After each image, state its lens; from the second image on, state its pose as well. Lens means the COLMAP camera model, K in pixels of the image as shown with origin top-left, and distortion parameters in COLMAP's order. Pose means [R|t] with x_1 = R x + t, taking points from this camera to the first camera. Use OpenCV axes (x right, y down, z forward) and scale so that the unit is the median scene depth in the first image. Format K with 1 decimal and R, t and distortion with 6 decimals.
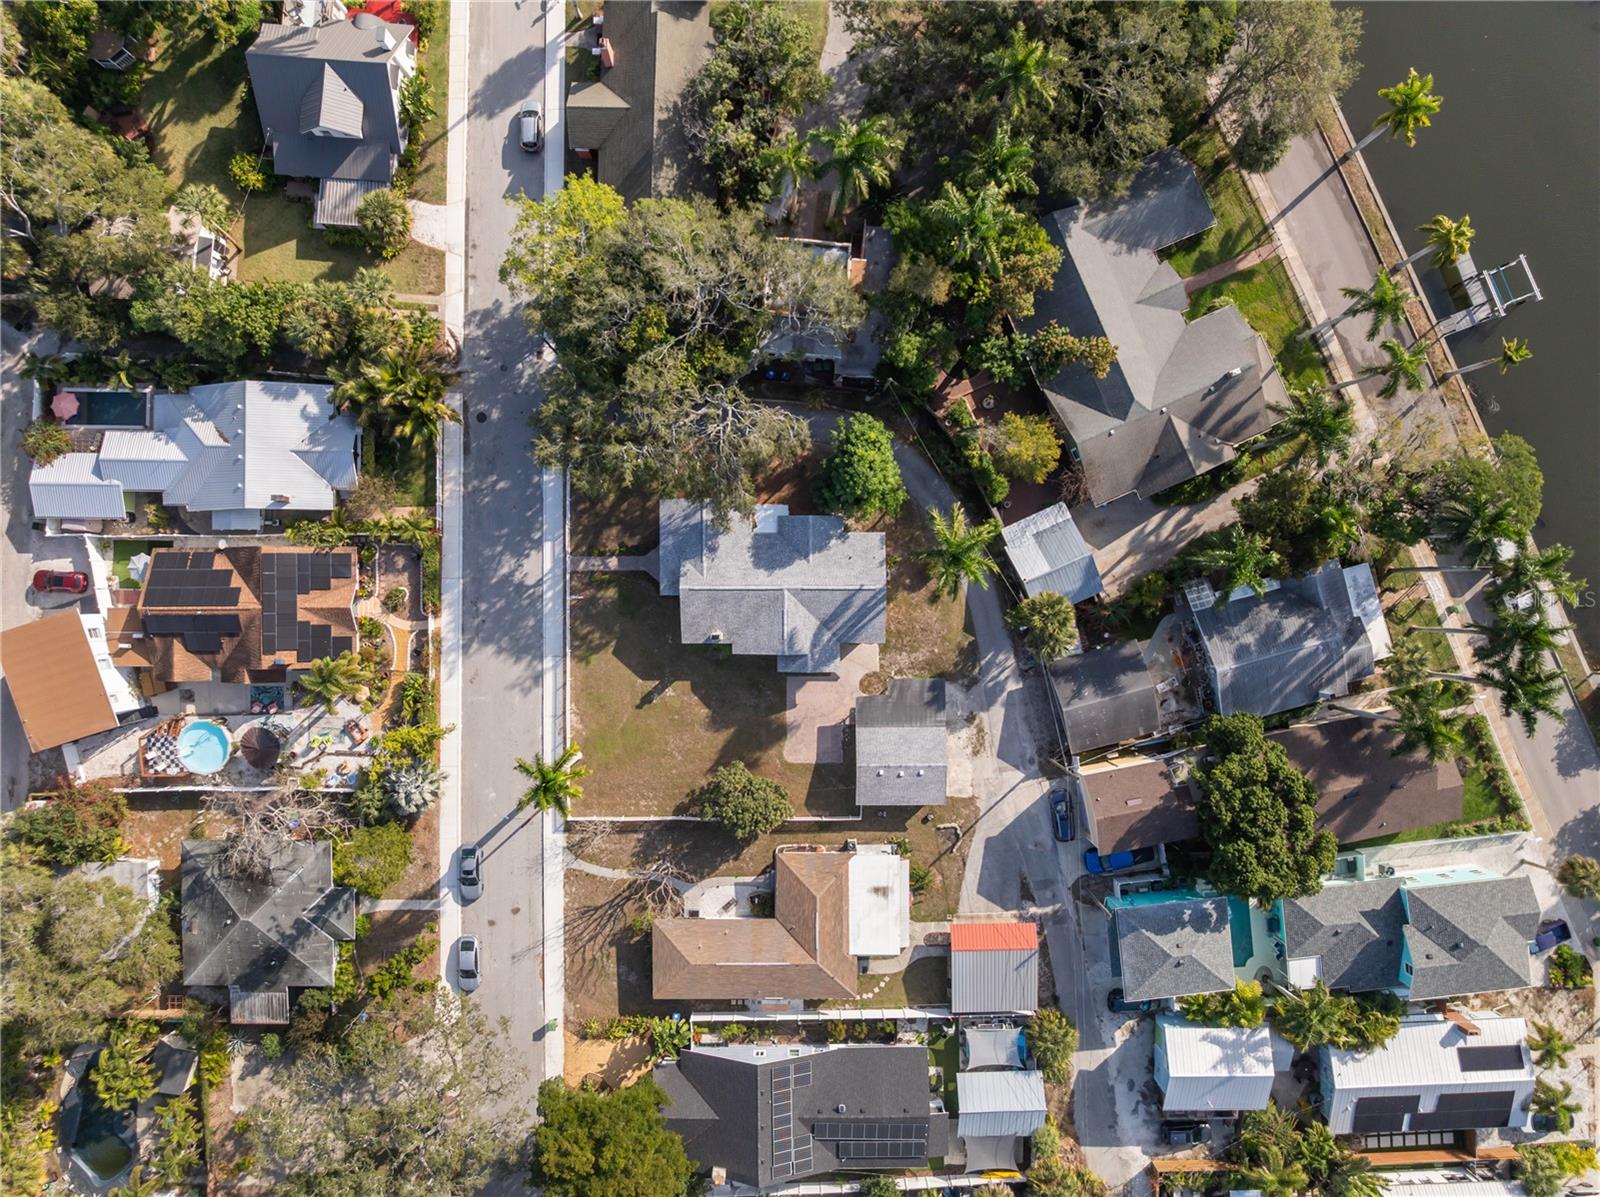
lens RADIAL K [[1127.0, 0, 806.1], [0, 1127.0, 598.9], [0, 0, 1]] dist [-0.041367, 0.014790]
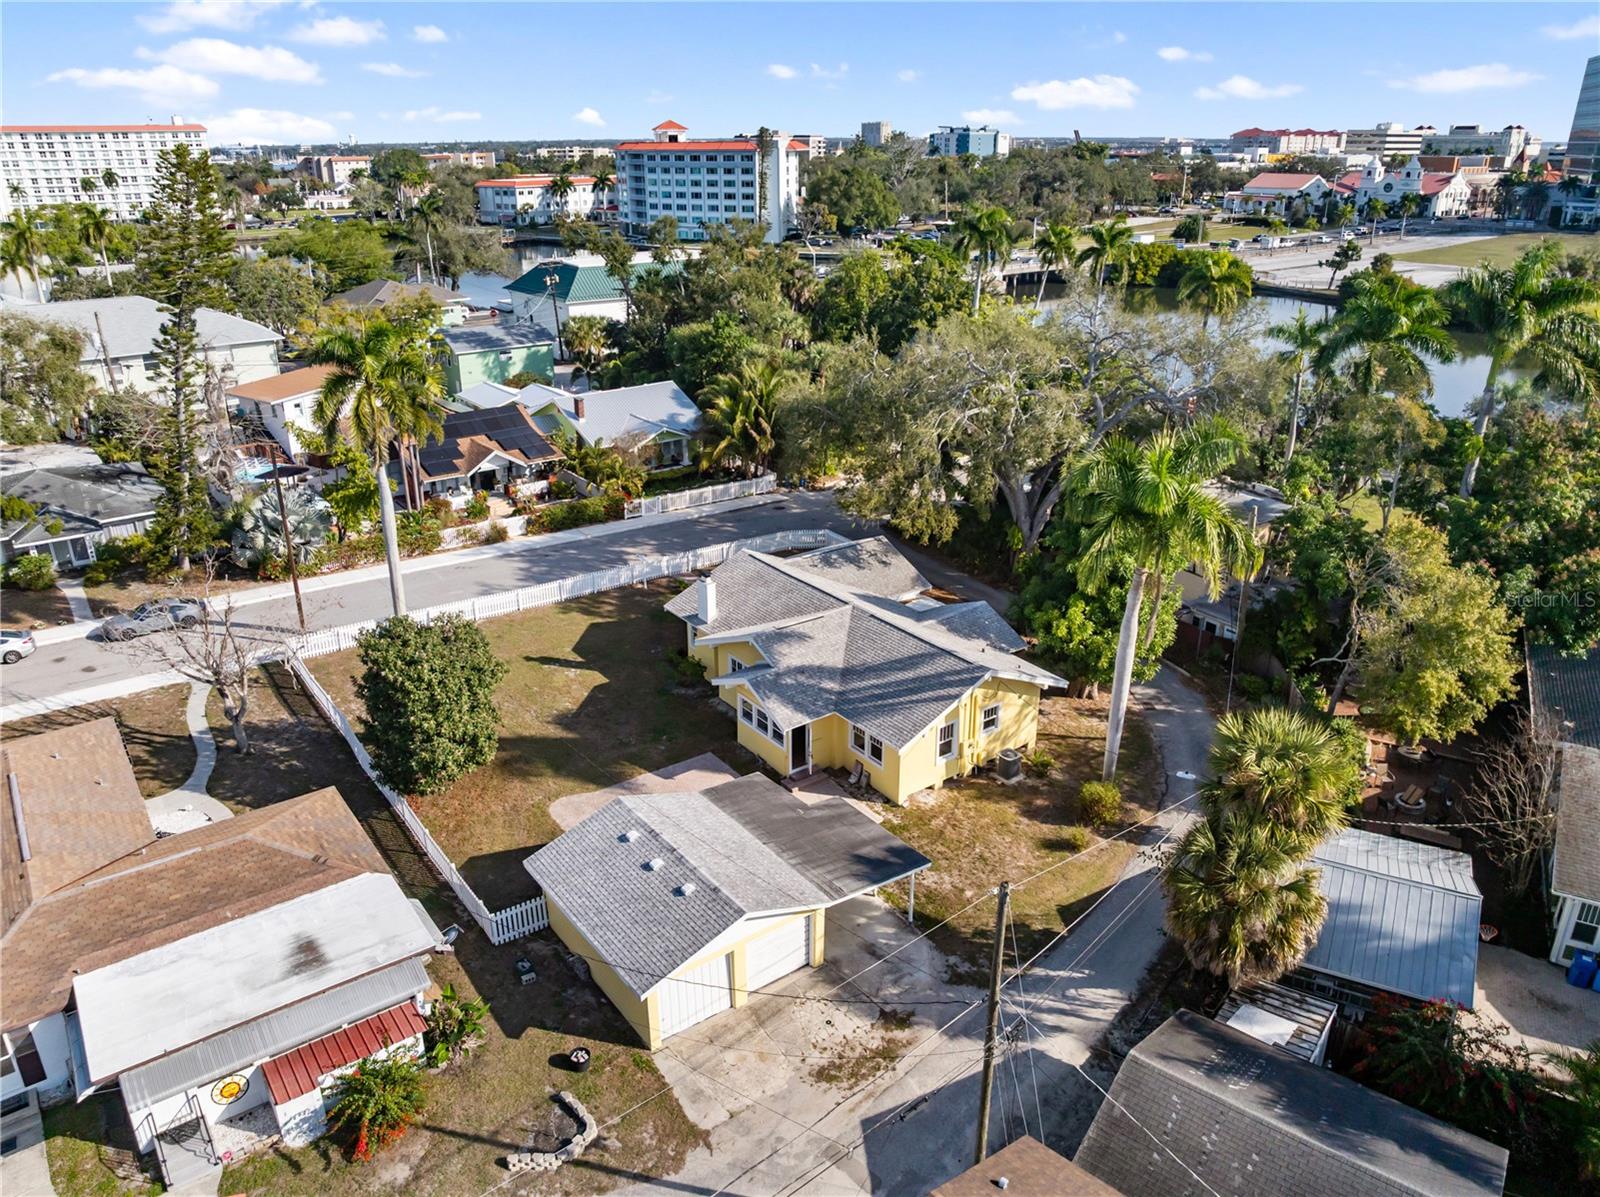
lens RADIAL K [[1127.0, 0, 794.2], [0, 1127.0, 597.9], [0, 0, 1]] dist [-0.041367, 0.014790]
pose [[0.592251, 0.304320, -0.746075, 0.347422], [-0.805750, 0.226318, -0.547309, 0.292598], [0.002293, 0.925294, 0.379243, 0.767320]]
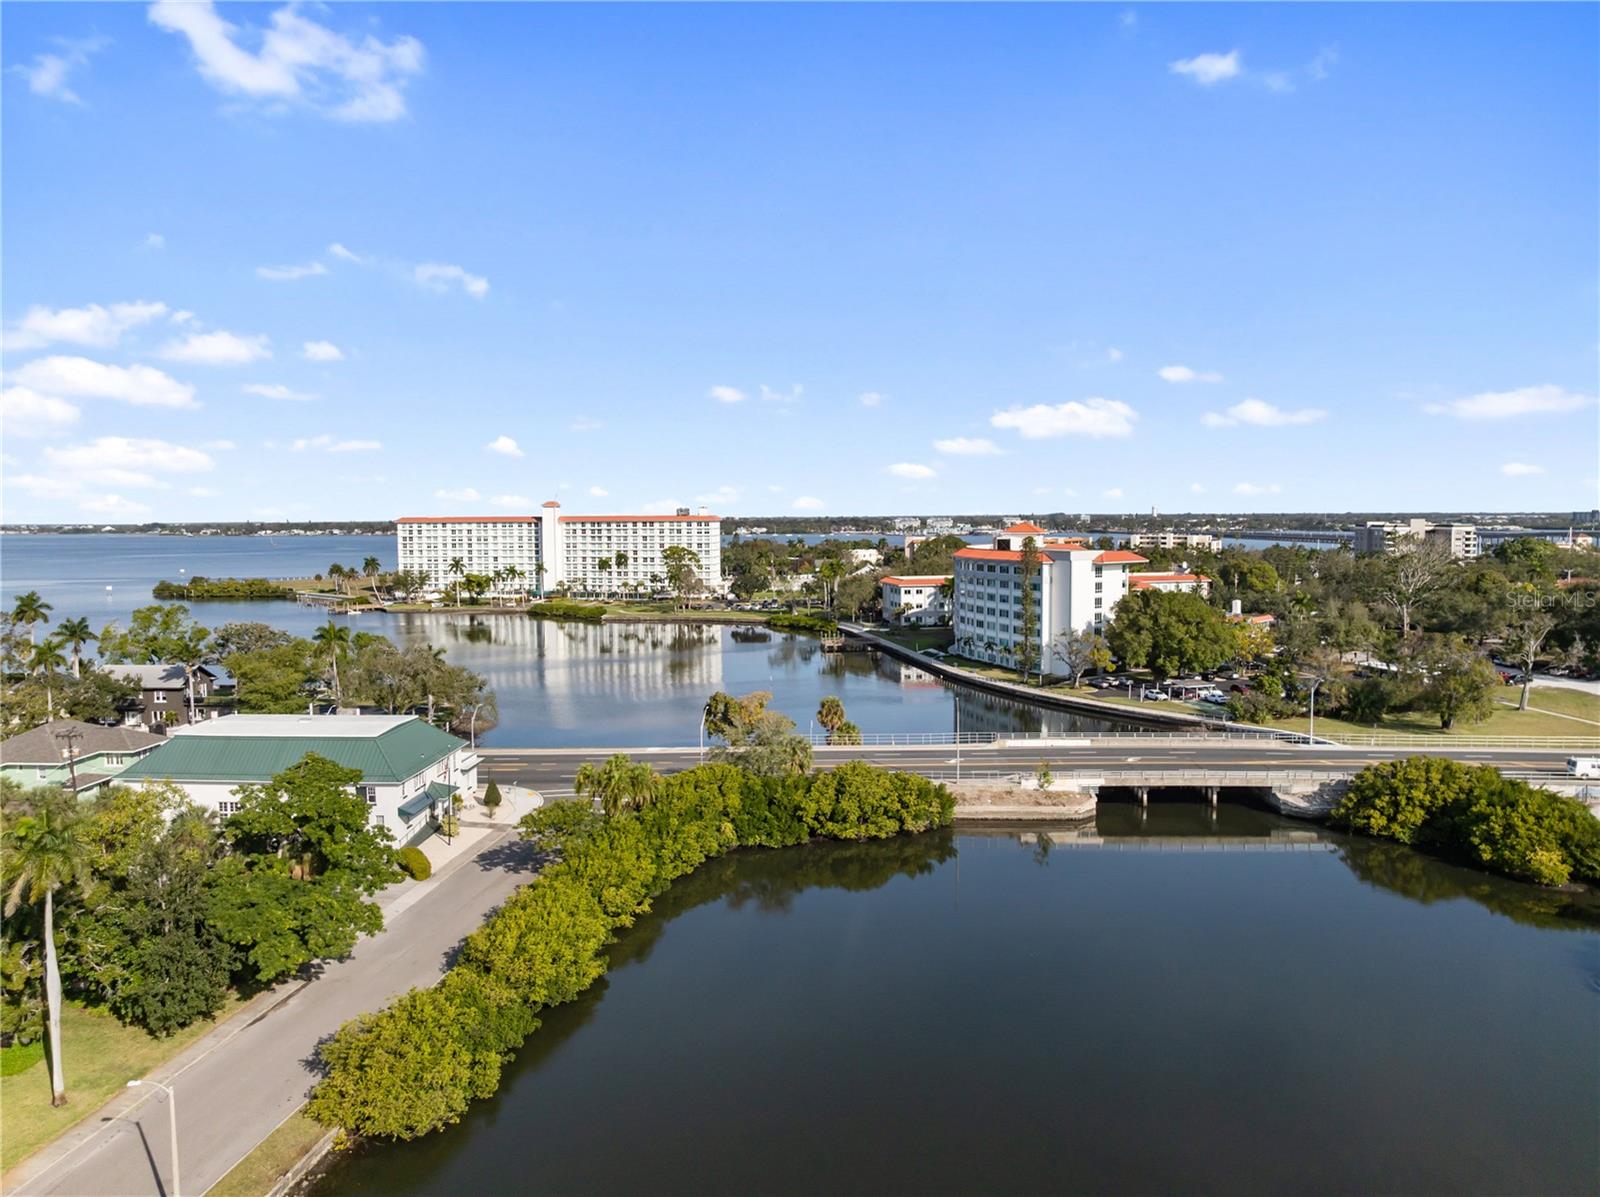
lens RADIAL K [[1127.0, 0, 782.0], [0, 1127.0, 584.4], [0, 0, 1]] dist [-0.041367, 0.014790]
pose [[-0.061334, 0.063810, -0.996076, 0.106899], [-0.998108, 0.000428, 0.061486, -1.046325], [0.004350, 0.997962, 0.063663, 0.691707]]
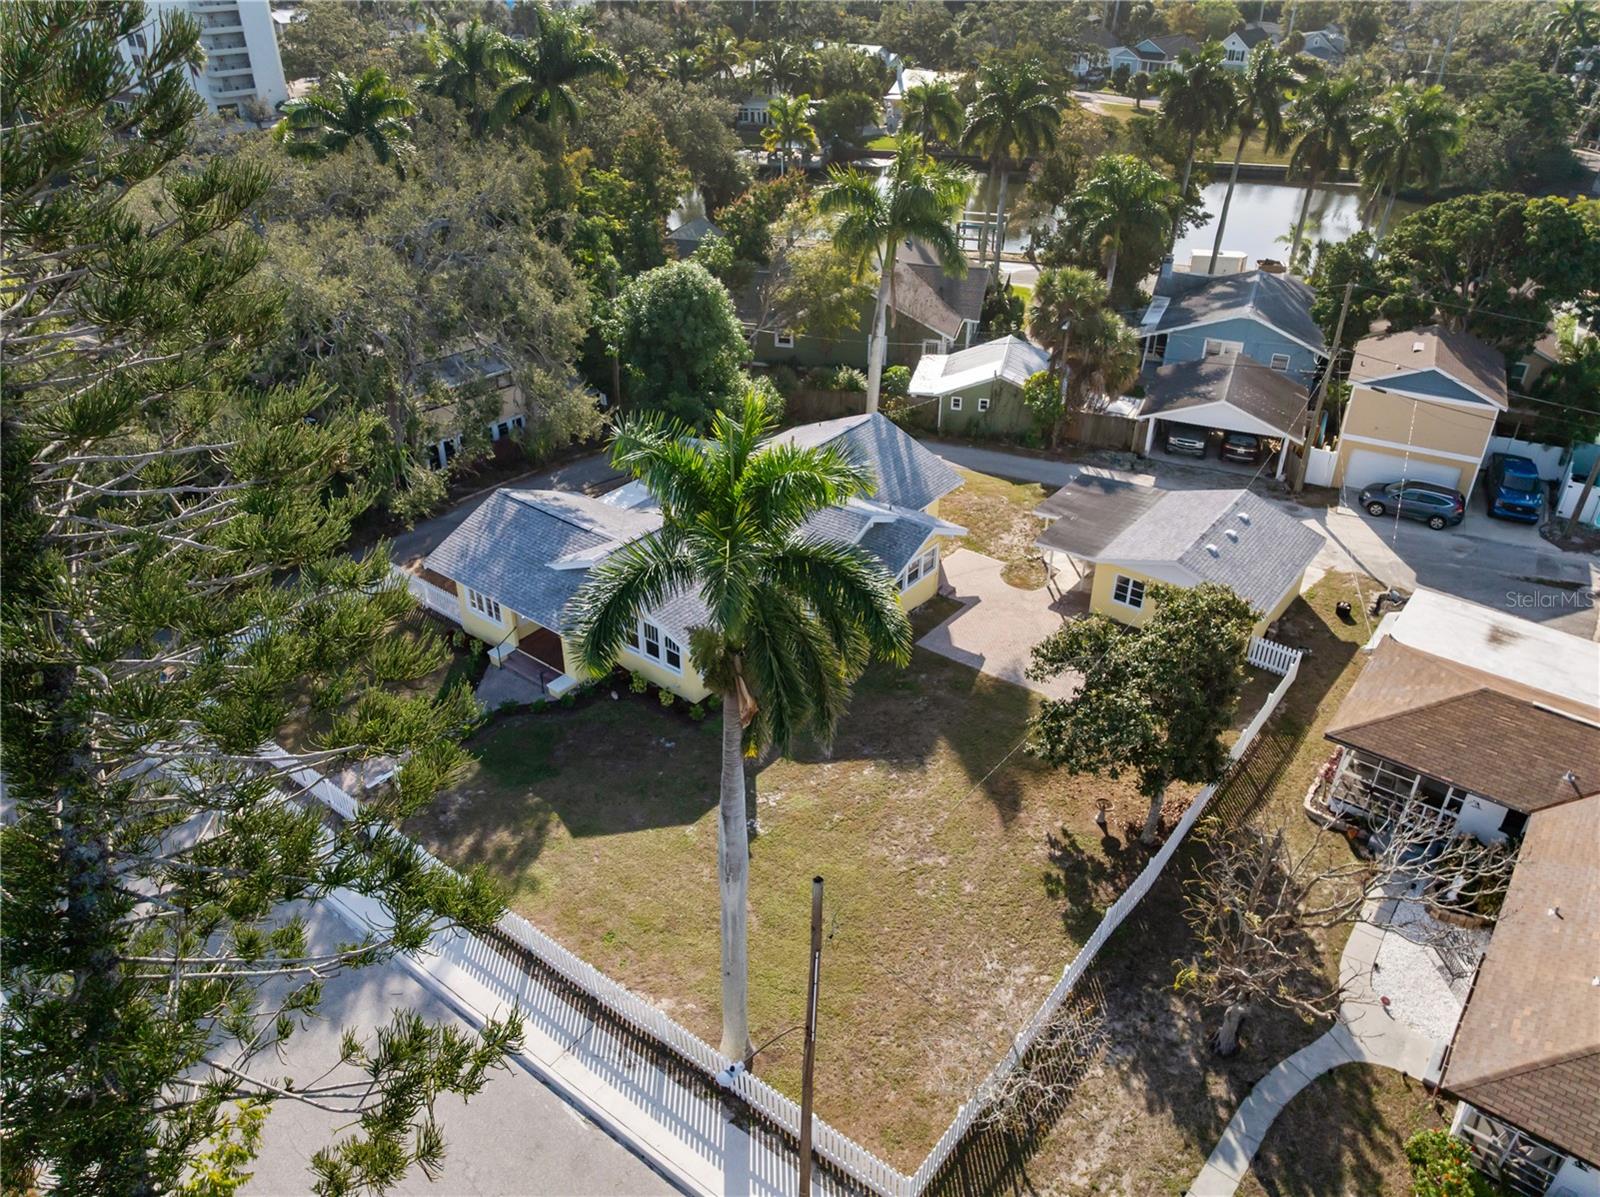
lens RADIAL K [[1127.0, 0, 800.4], [0, 1127.0, 601.8], [0, 0, 1]] dist [-0.041367, 0.014790]
pose [[0.619061, -0.406205, 0.672131, -0.335244], [0.785325, 0.325912, -0.526351, 0.262484], [-0.005249, 0.853685, 0.520763, 0.770364]]
